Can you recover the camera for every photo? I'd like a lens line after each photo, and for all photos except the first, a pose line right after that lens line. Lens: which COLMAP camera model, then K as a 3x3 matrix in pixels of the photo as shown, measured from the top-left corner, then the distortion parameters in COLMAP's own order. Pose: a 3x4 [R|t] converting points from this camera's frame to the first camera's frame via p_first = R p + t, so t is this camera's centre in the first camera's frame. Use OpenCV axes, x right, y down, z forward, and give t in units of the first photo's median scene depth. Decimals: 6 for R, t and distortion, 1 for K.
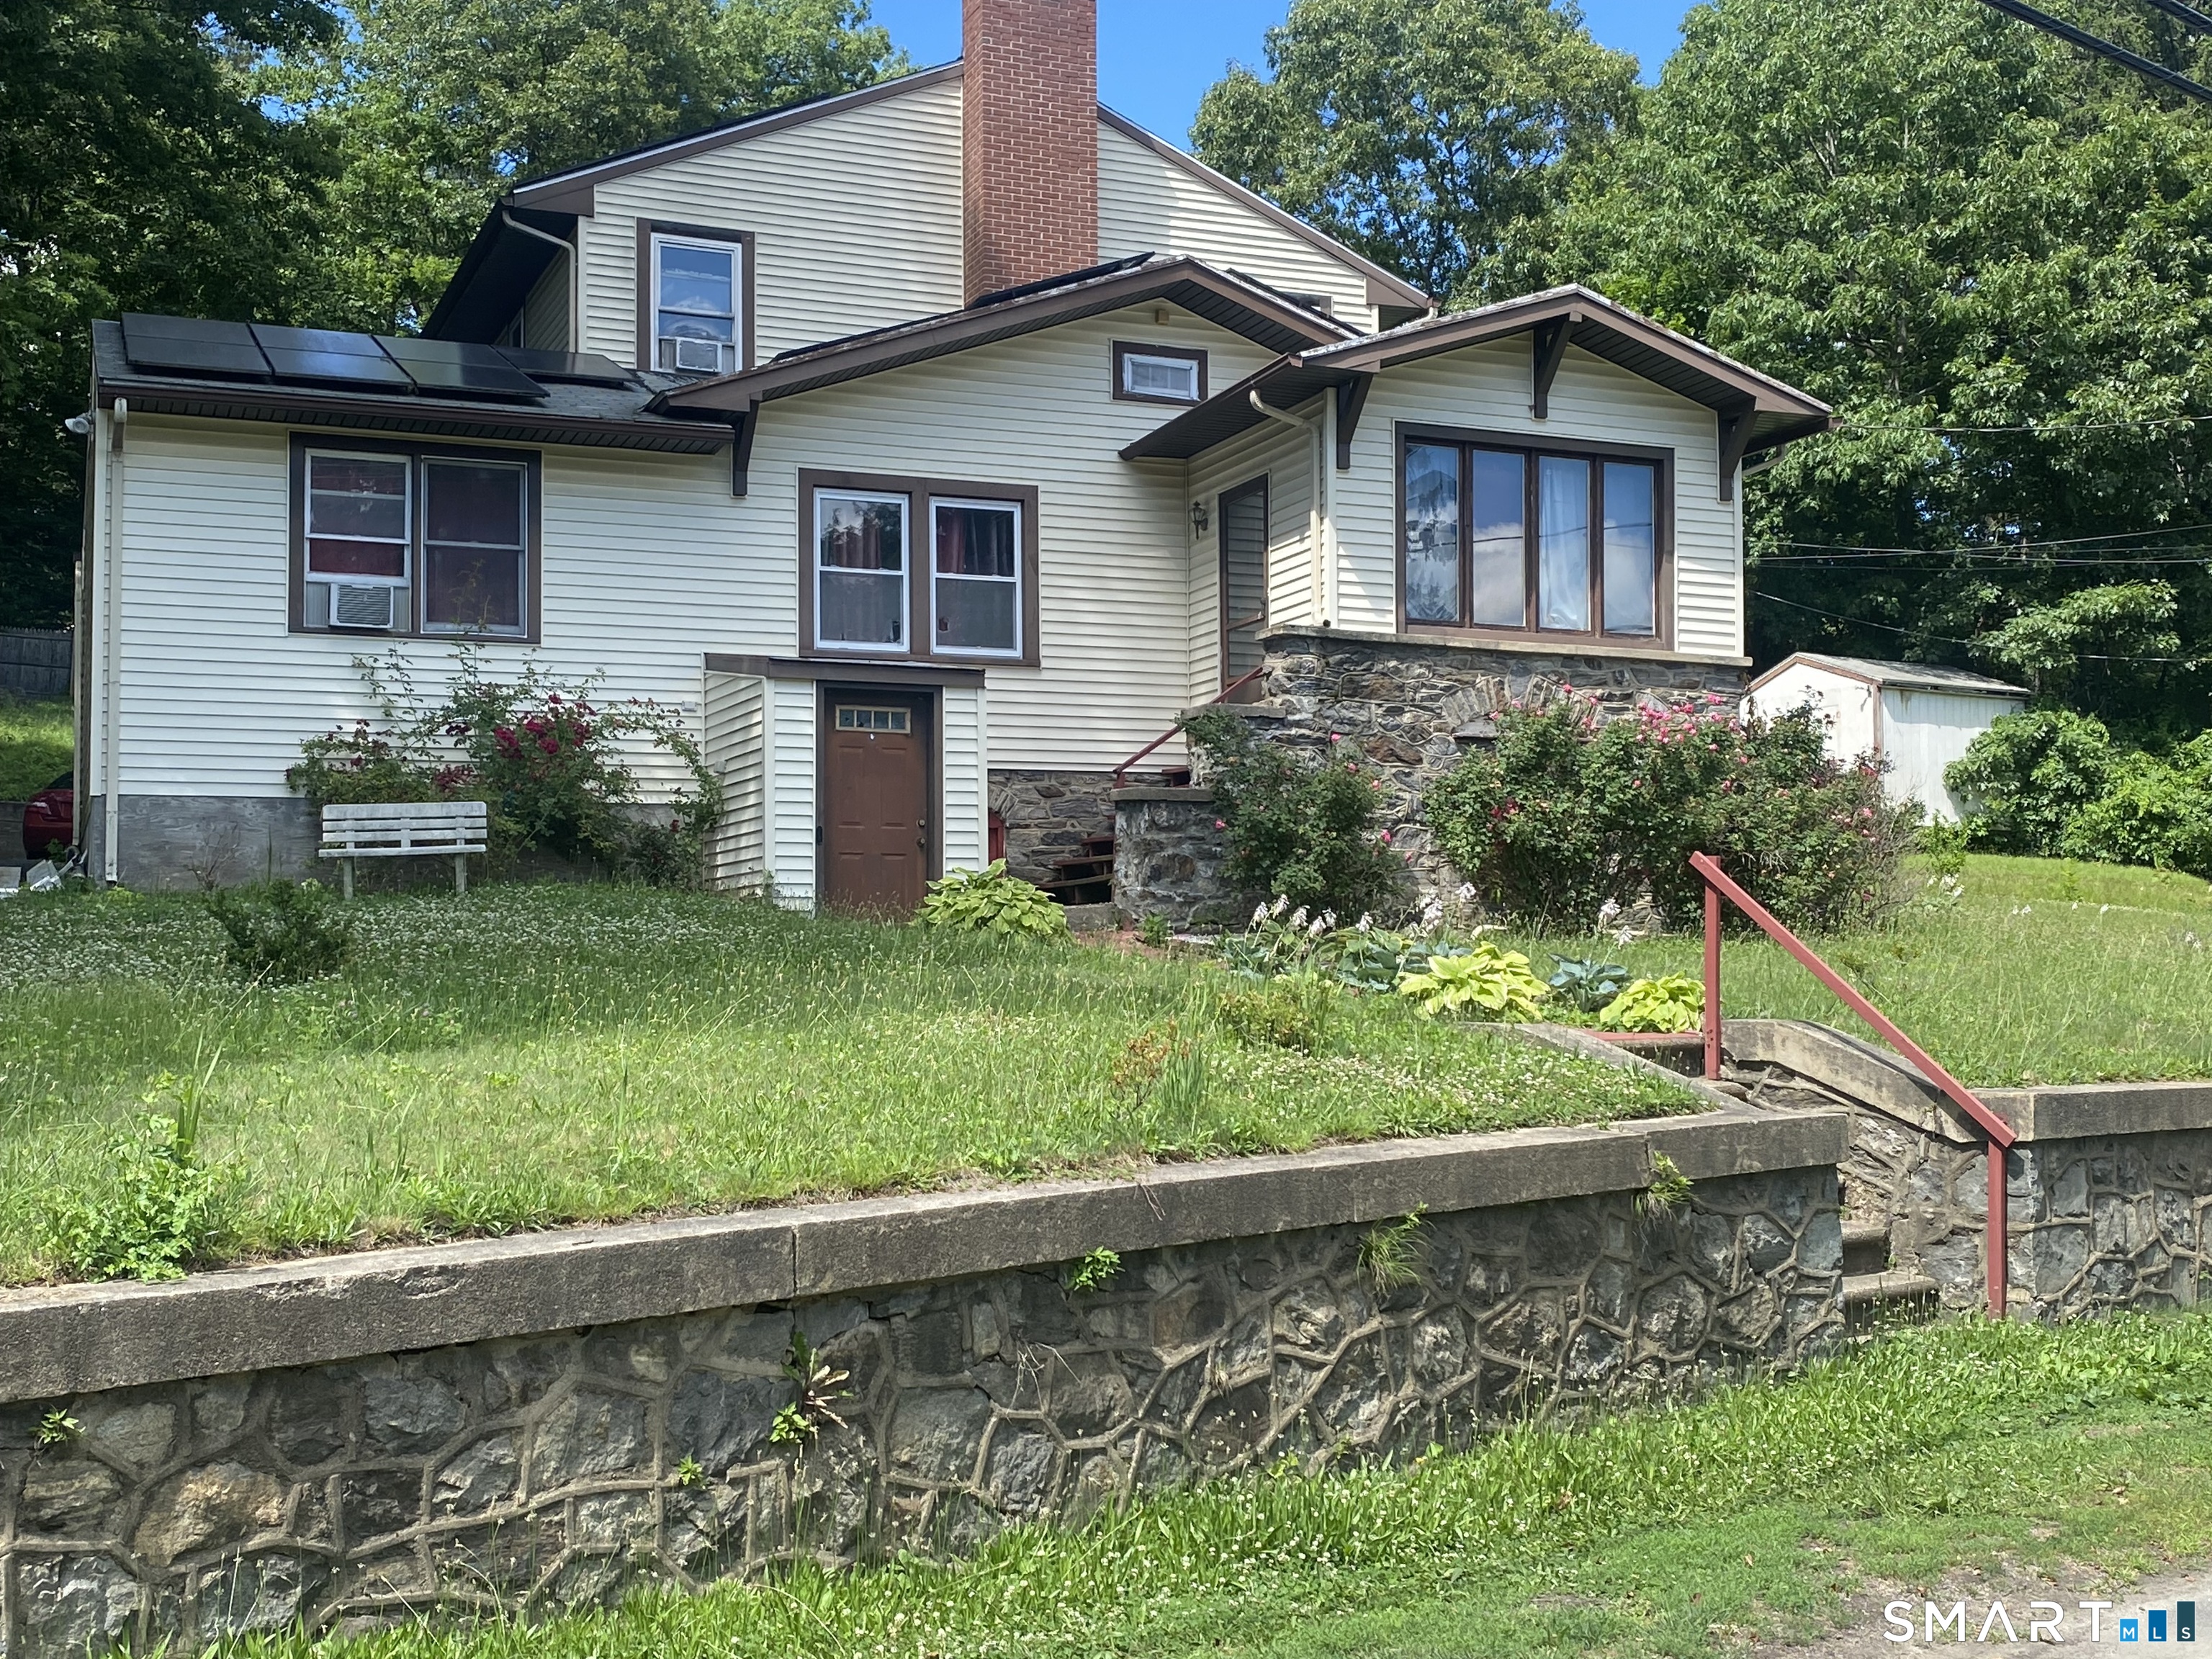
lens RADIAL K [[2562.1, 0, 1118.7], [0, 2562.1, 844.8], [0, 0, 1]] dist [0.069119, 0.000000]
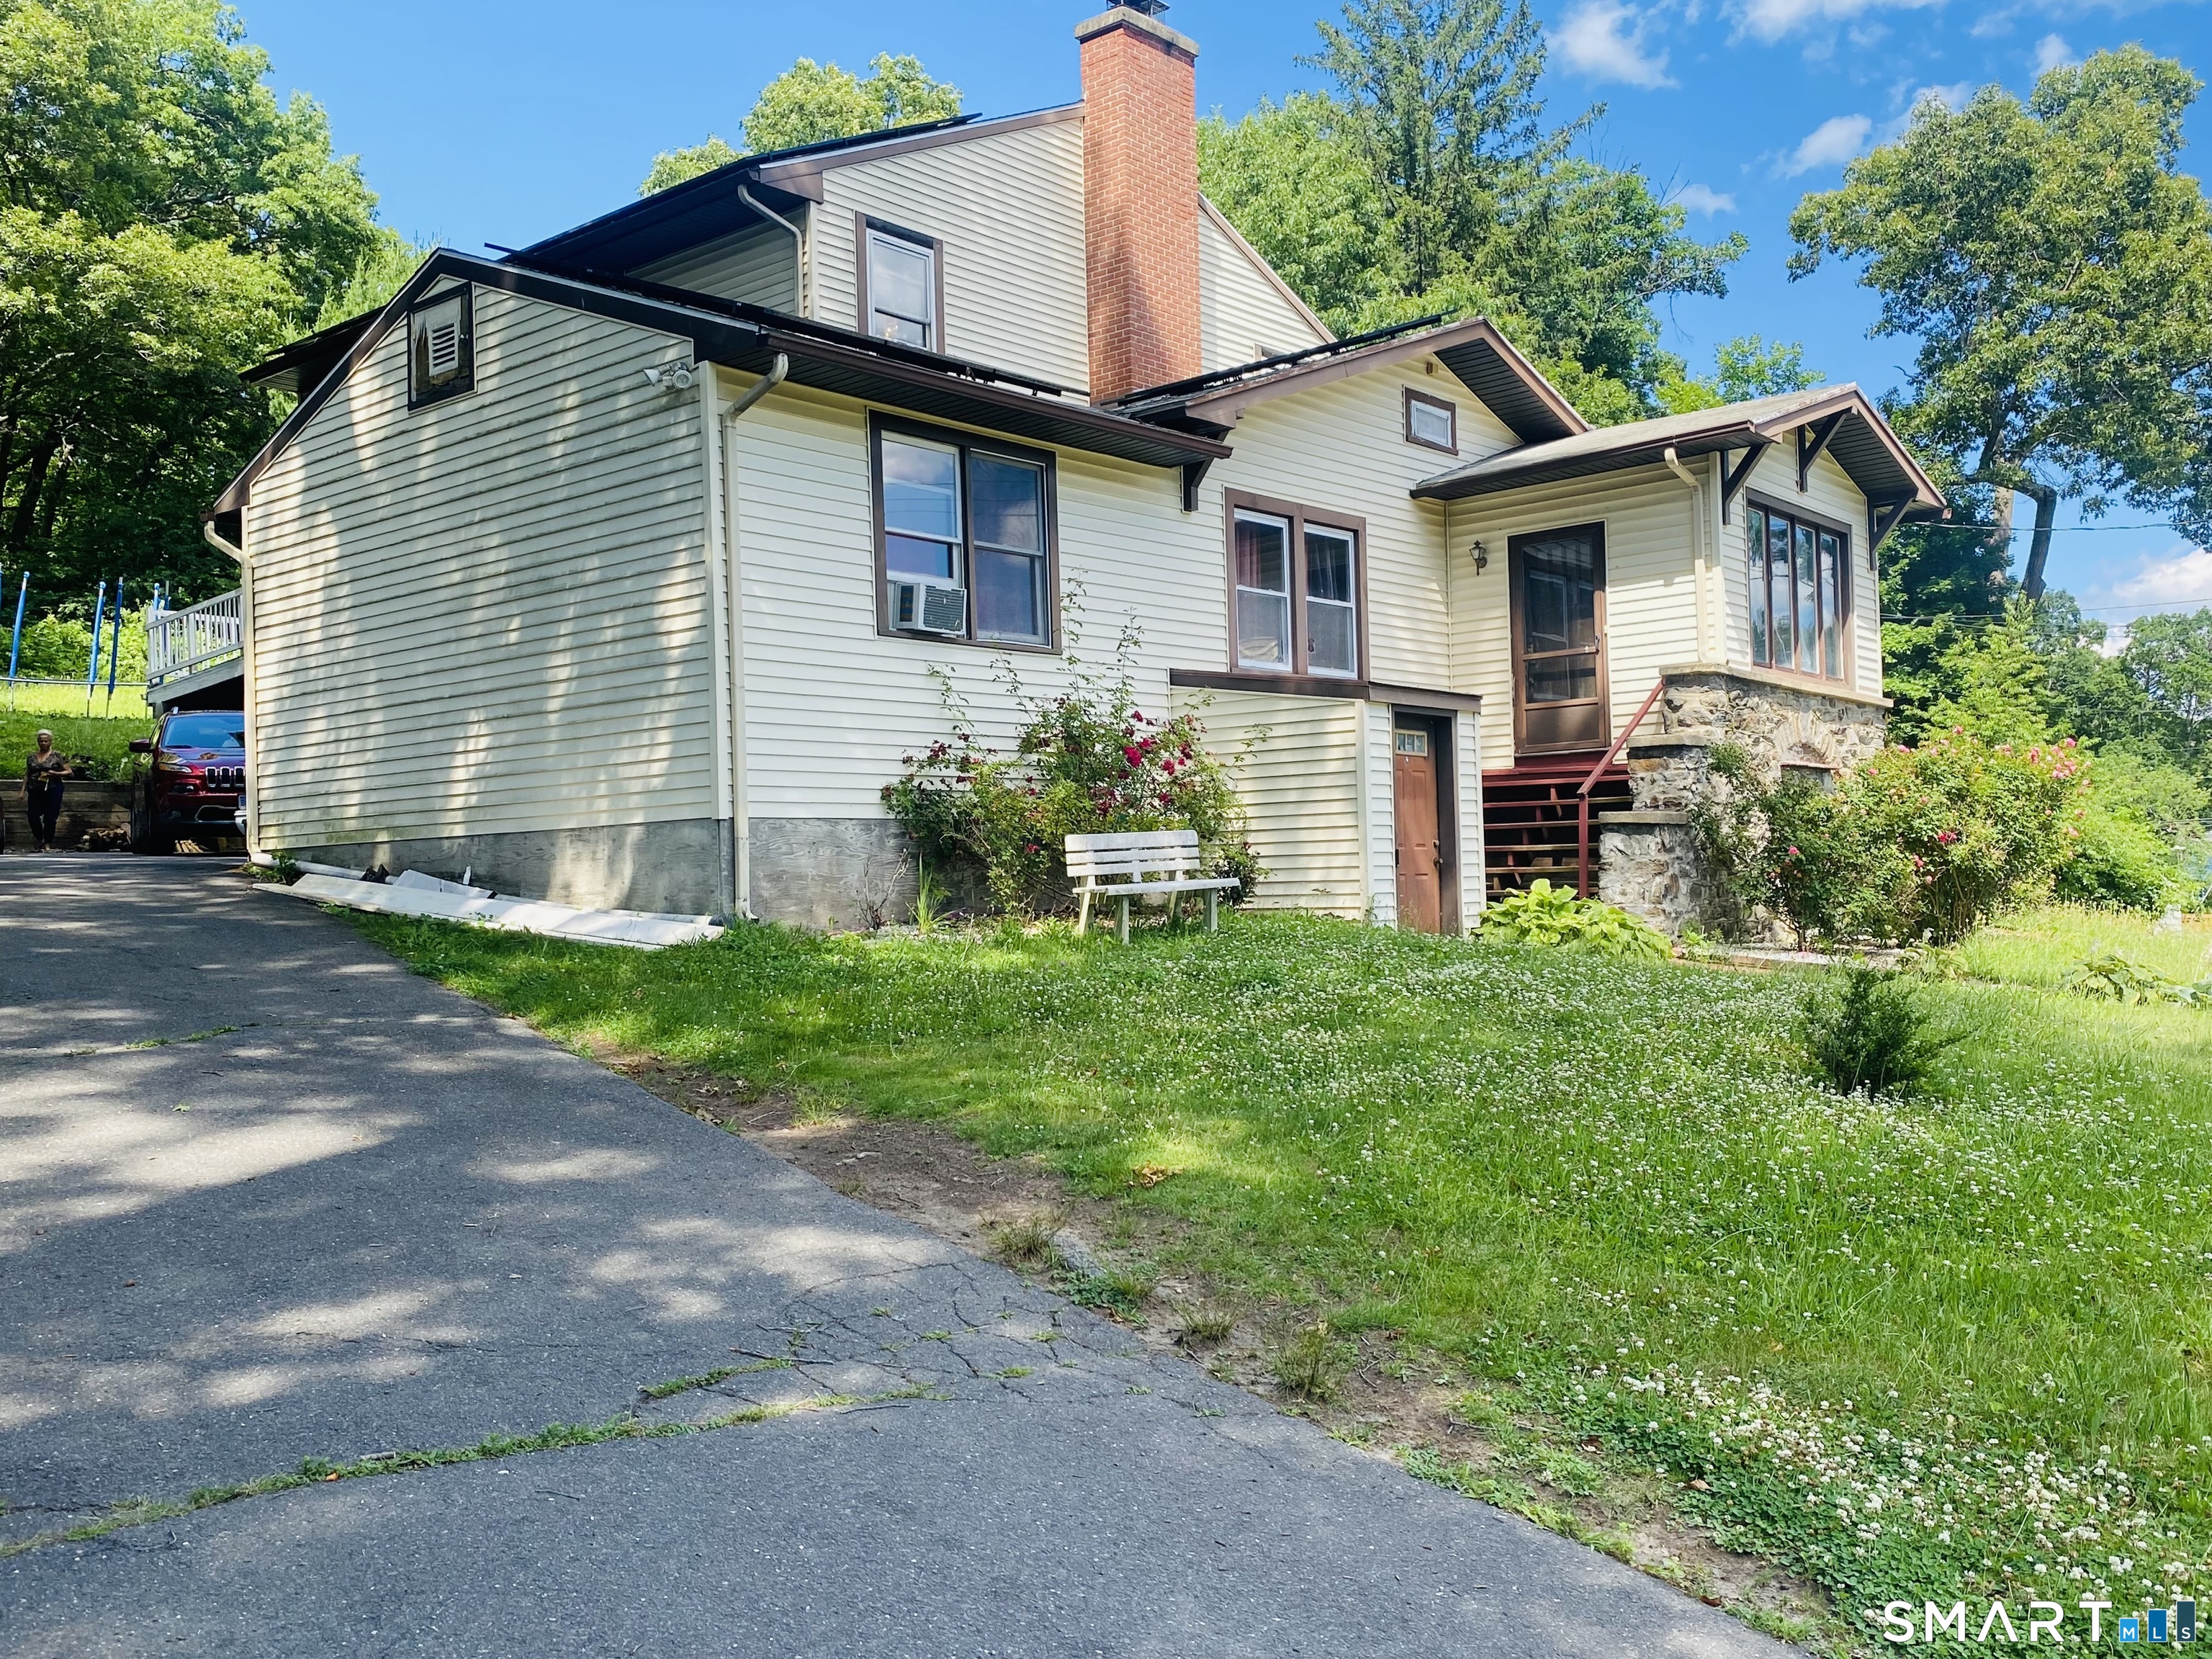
lens RADIAL K [[1959.3, 0, 1095.7], [0, 1959.3, 810.3], [0, 0, 1]] dist [0.061081, -0.082699]
pose [[0.894967, 0.002792, 0.446124, -0.539234], [-0.008860, 0.999894, 0.011517, -0.028784], [-0.446045, -0.014260, 0.894897, 0.342918]]
